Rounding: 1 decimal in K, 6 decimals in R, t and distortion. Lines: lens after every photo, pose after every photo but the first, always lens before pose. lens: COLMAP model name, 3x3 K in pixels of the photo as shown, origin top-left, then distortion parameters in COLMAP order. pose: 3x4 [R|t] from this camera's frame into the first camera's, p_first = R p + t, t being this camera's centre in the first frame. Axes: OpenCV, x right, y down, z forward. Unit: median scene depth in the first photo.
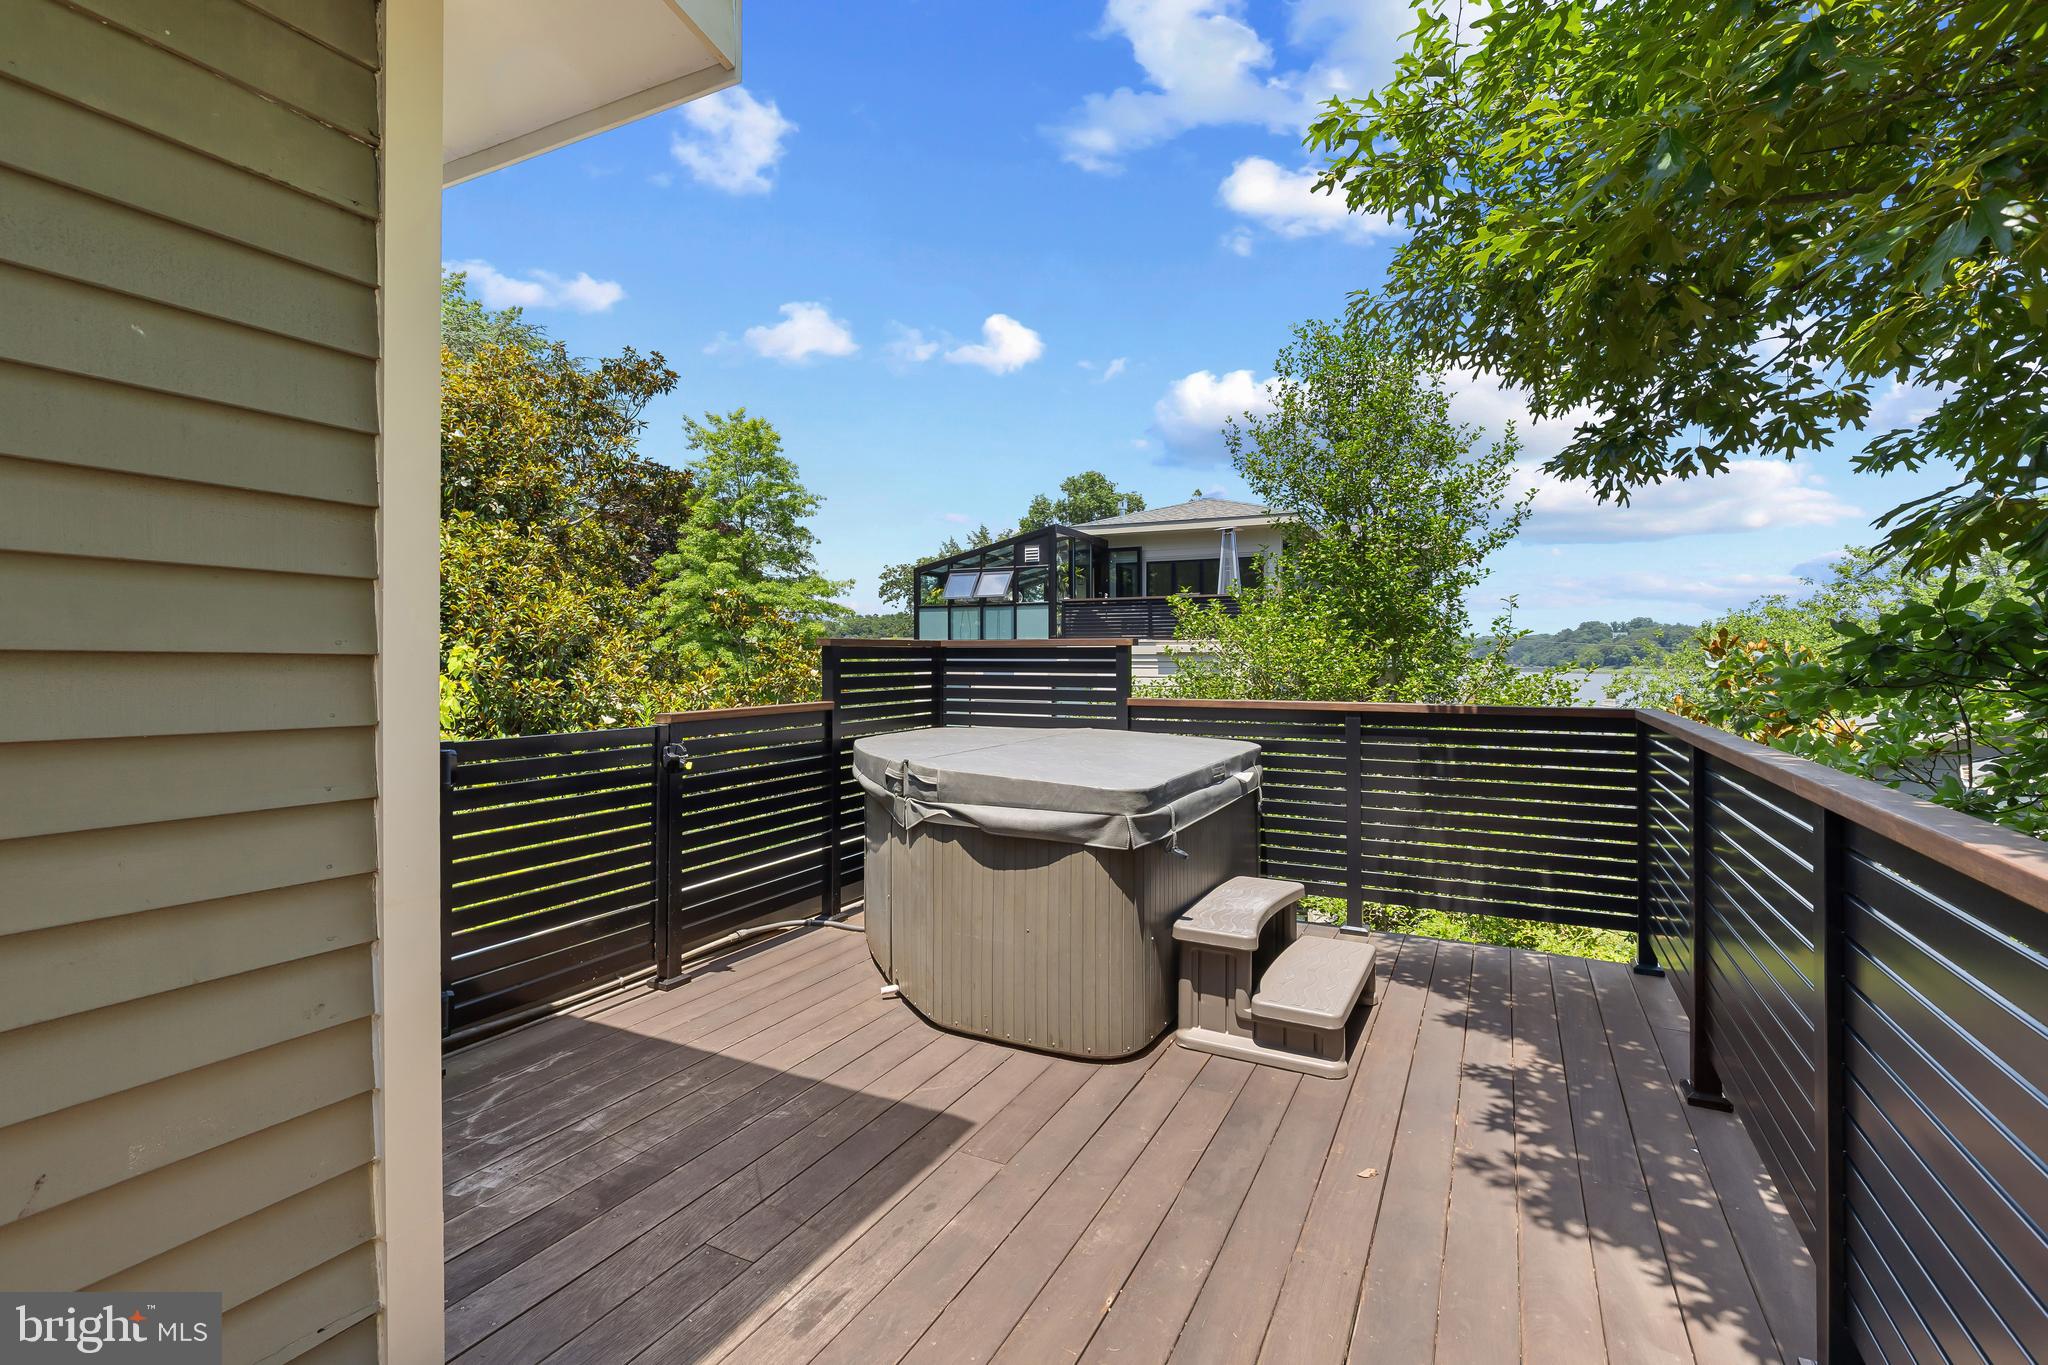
lens RADIAL K [[915.3, 0, 1040.1], [0, 915.3, 649.9], [0, 0, 1]] dist [0.004873, 0.000469]
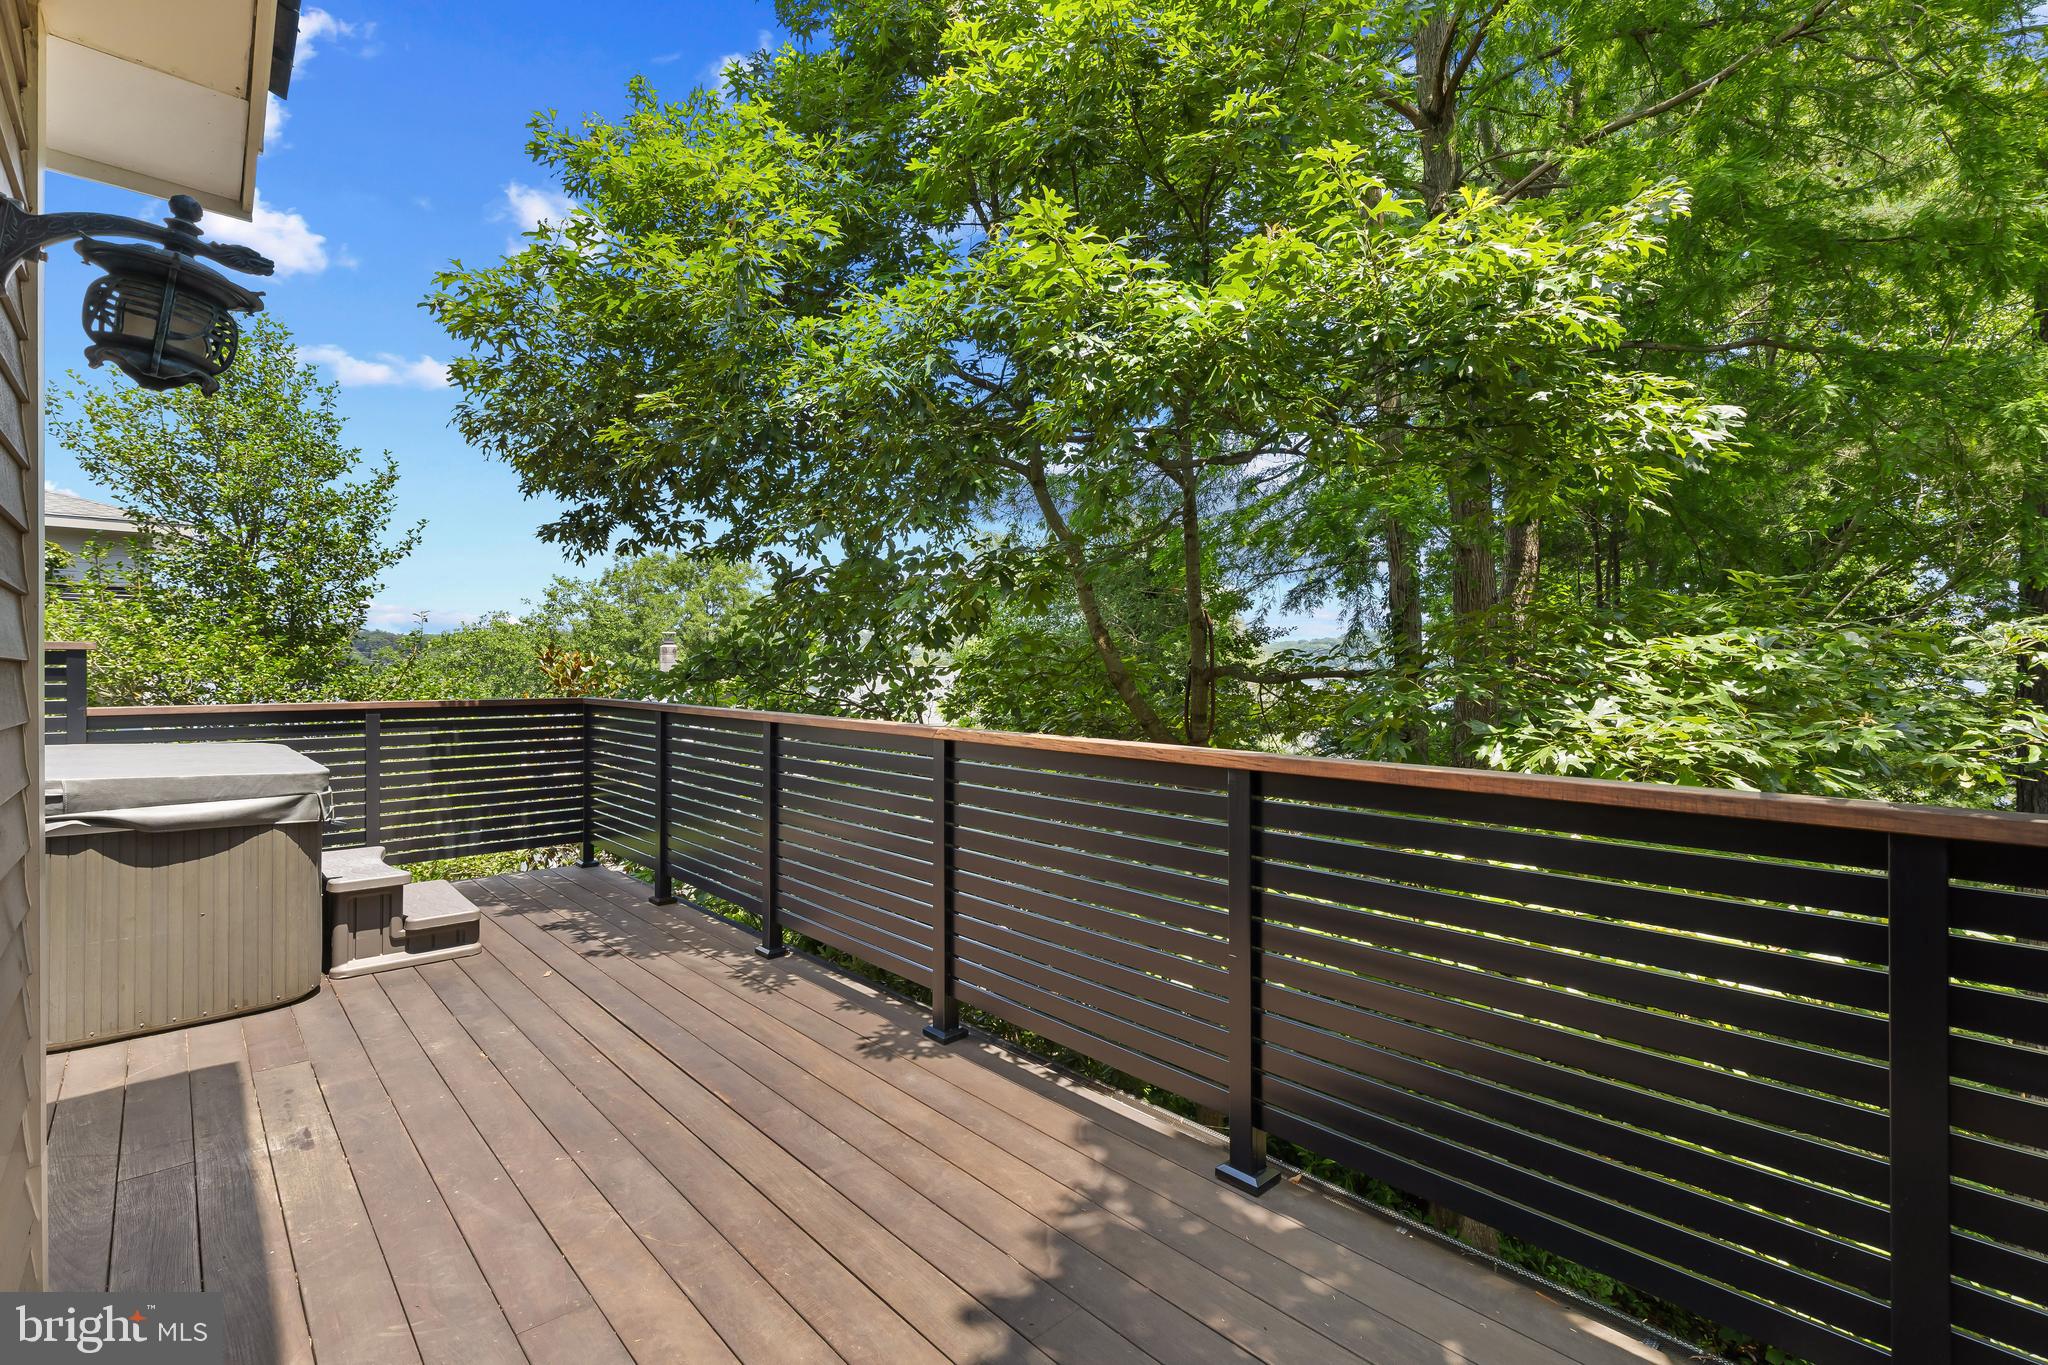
lens RADIAL K [[915.3, 0, 1023.3], [0, 915.3, 669.1], [0, 0, 1]] dist [0.004873, 0.000469]
pose [[0.340330, -0.004282, 0.940296, -0.730461], [-0.008790, 0.999931, 0.007735, -0.002264], [-0.940265, -0.010898, 0.340269, -0.297284]]
